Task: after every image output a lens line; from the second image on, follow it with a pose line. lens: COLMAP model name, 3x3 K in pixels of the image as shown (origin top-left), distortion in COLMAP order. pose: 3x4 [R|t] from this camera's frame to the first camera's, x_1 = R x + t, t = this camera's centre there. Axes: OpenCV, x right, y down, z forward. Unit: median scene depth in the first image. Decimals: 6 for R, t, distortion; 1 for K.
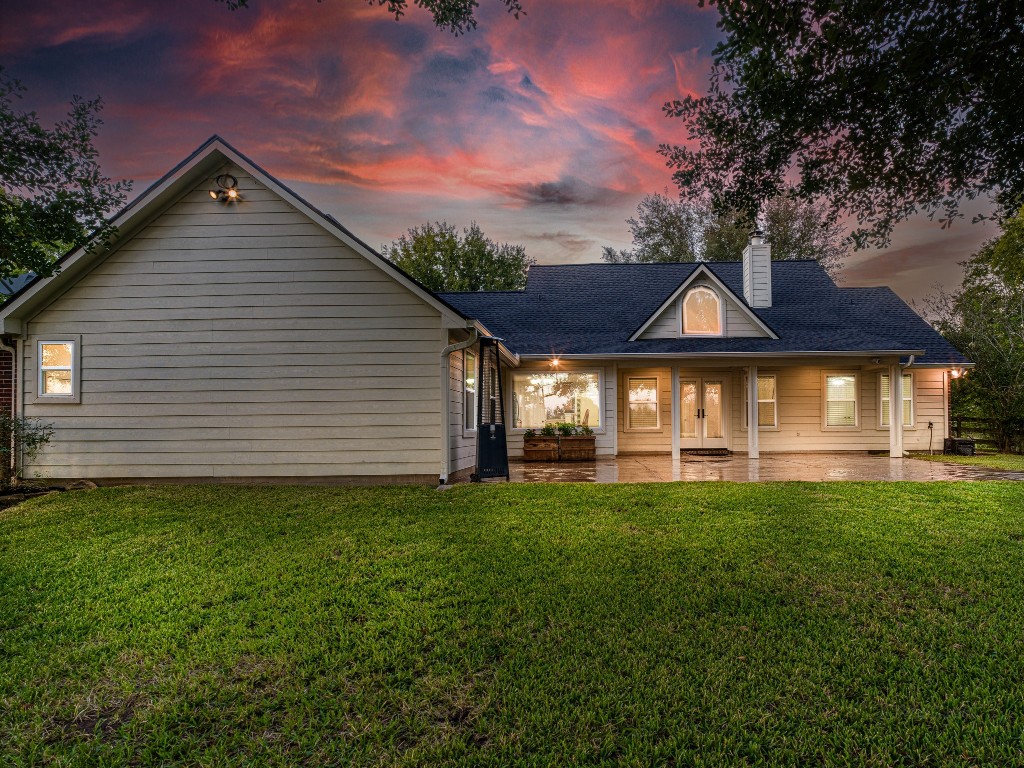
lens RADIAL K [[530.7, 0, 513.0], [0, 530.7, 422.9], [0, 0, 1]] dist [-0.000022, 0.000023]
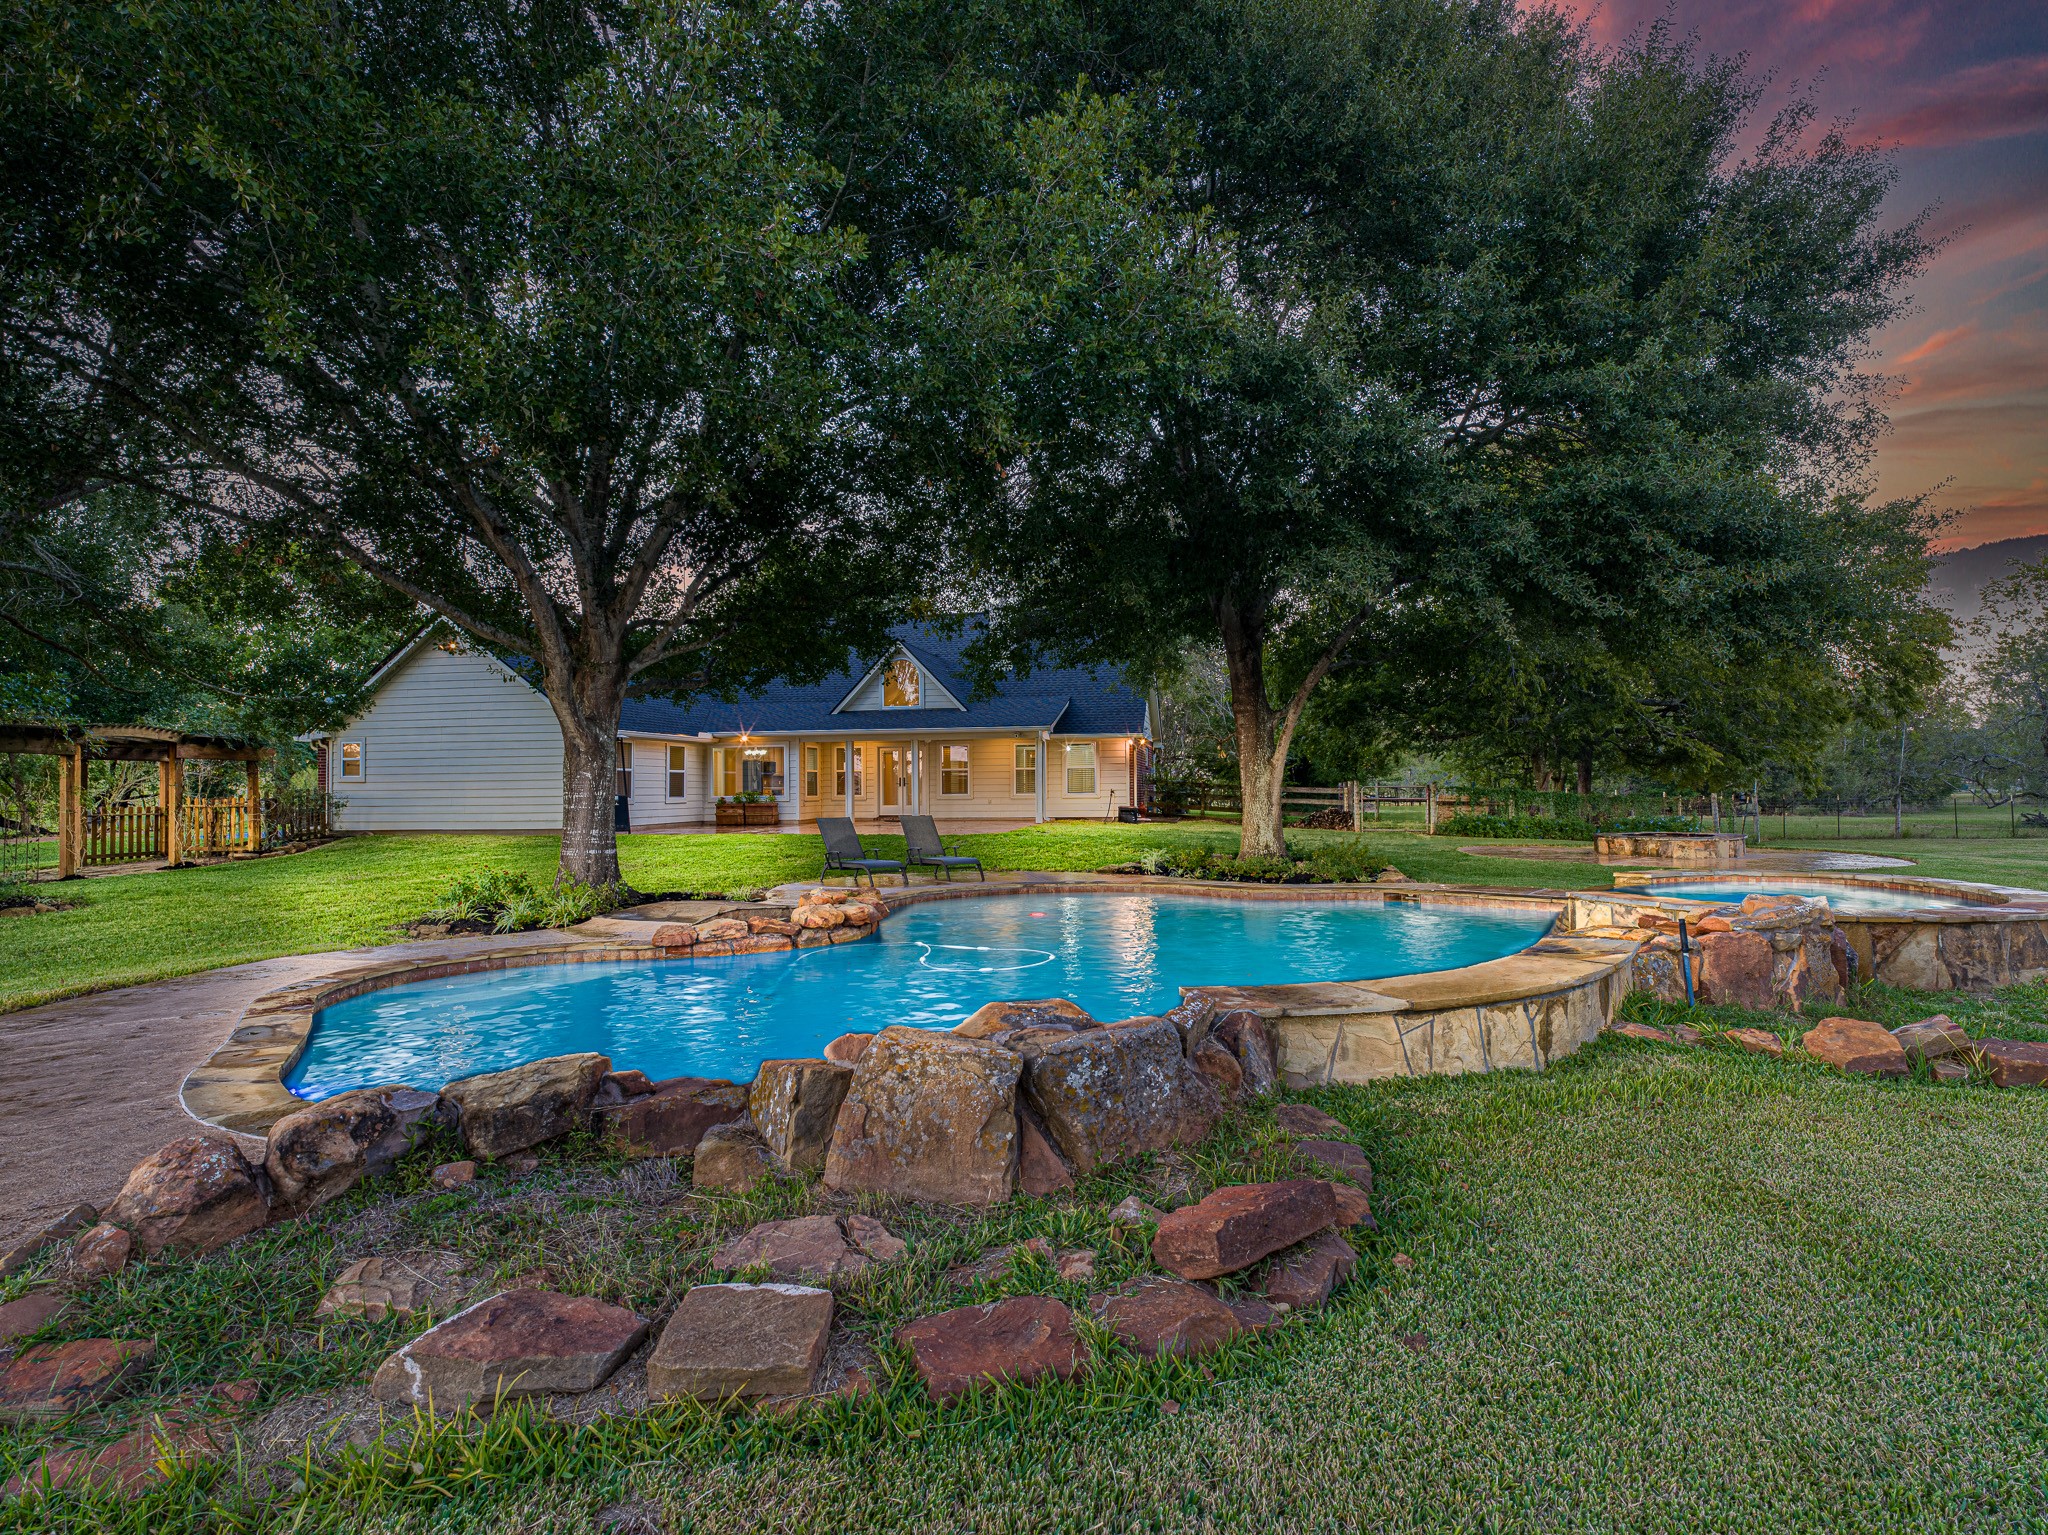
lens RADIAL K [[1027.4, 0, 1024.0], [0, 1027.4, 767.5], [0, 0, 1]] dist [-0.000568, -0.000025]
pose [[0.987861, -0.007813, -0.155142, 1.032149], [0.006072, 0.999913, -0.011693, -0.022154], [0.155220, 0.010609, 0.987823, -1.107877]]
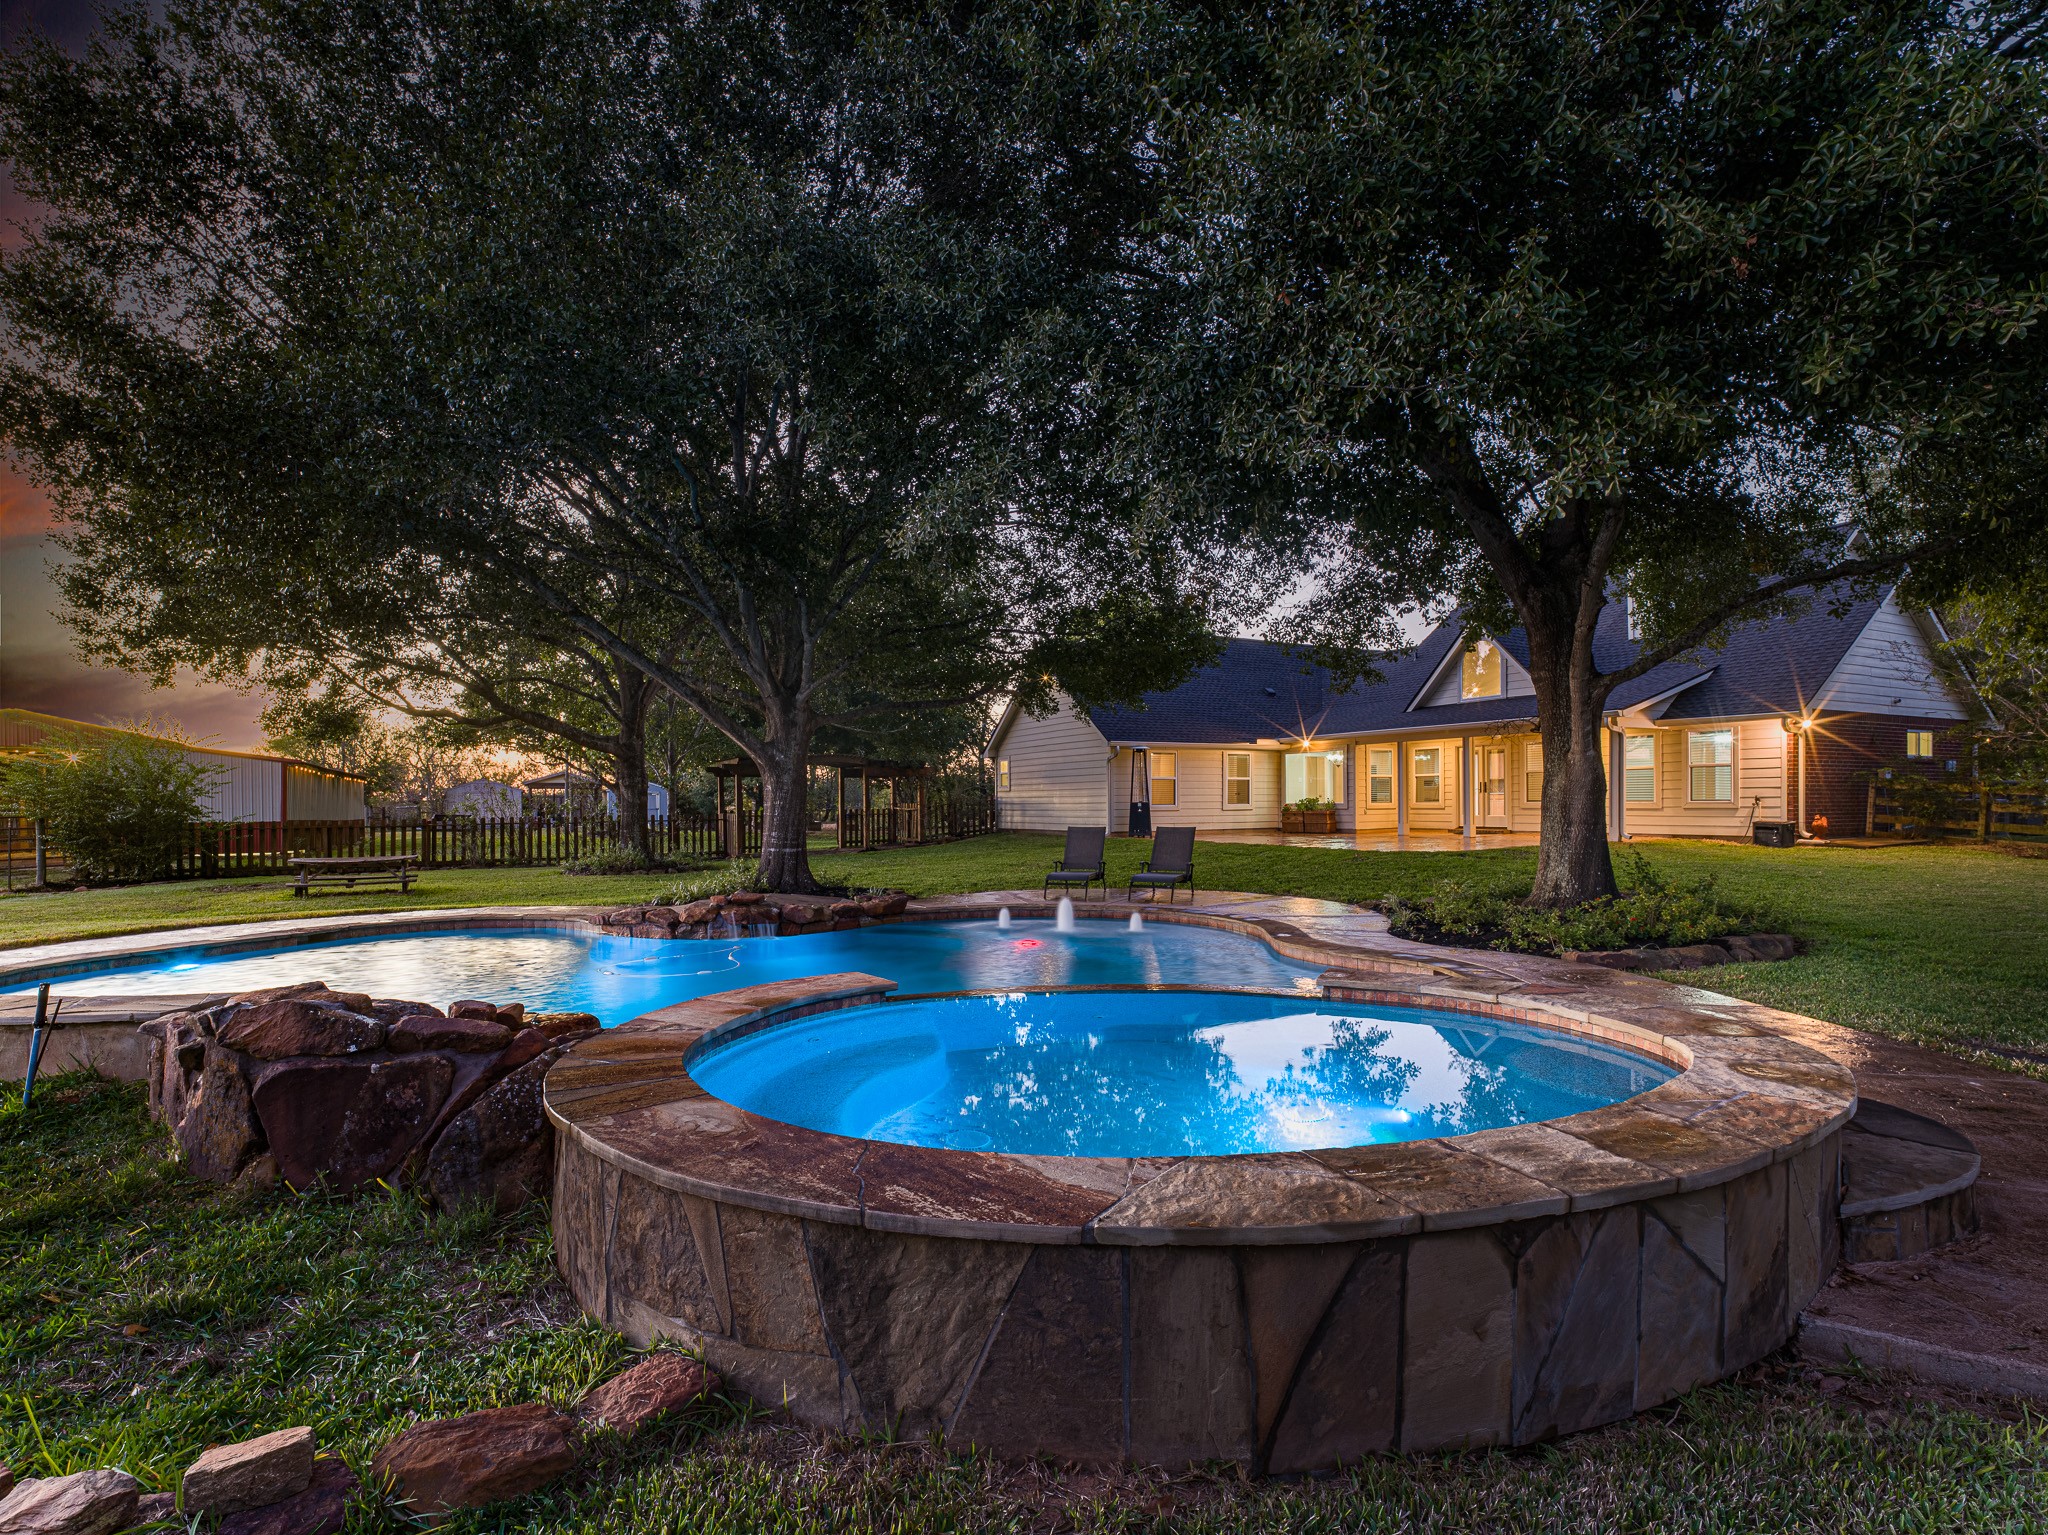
lens RADIAL K [[1027.4, 0, 1024.0], [0, 1027.4, 767.5], [0, 0, 1]] dist [-0.000568, -0.000025]
pose [[0.458730, -0.029987, -0.888070, 1.723341], [0.015954, 0.999547, -0.025510, -0.019600], [0.888433, -0.002466, 0.459000, -0.528505]]
